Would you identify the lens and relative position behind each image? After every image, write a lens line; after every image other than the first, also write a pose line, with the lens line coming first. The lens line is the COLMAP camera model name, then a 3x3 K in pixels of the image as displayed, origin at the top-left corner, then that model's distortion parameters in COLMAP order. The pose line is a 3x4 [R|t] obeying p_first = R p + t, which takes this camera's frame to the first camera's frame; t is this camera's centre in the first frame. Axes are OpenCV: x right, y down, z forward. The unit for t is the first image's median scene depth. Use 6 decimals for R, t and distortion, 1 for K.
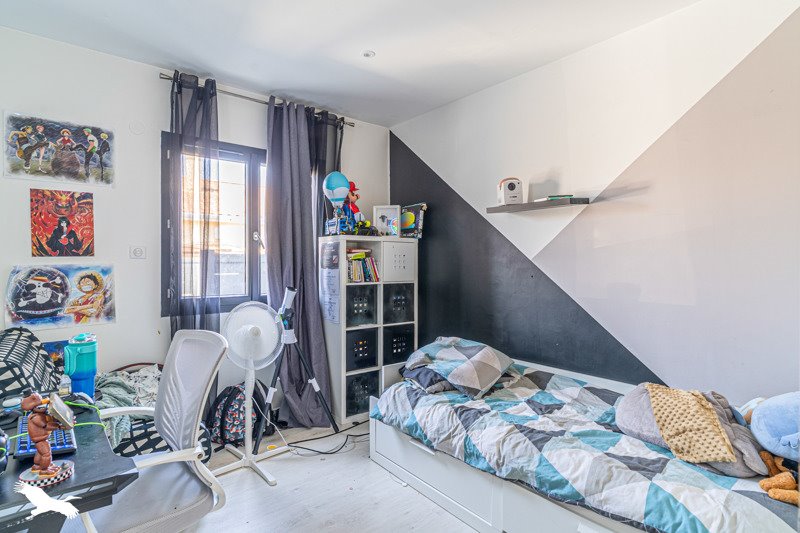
lens RADIAL K [[425.1, 0, 400.0], [0, 425.1, 266.5], [0, 0, 1]] dist [0.001024, 0.001321]
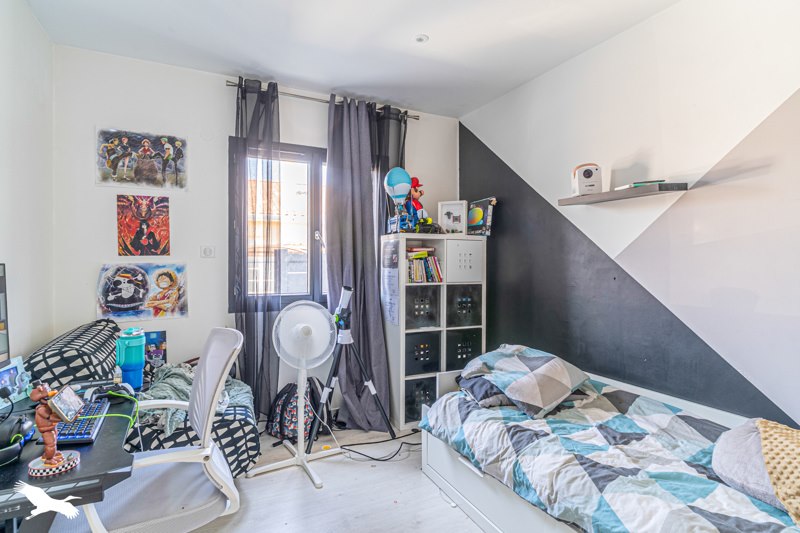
lens RADIAL K [[425.1, 0, 400.0], [0, 425.1, 266.5], [0, 0, 1]] dist [0.001024, 0.001321]
pose [[0.972359, 0.004622, -0.233446, 0.099147], [-0.004391, 0.999989, 0.001507, 0.000136], [0.233450, -0.000441, 0.972369, 0.078277]]
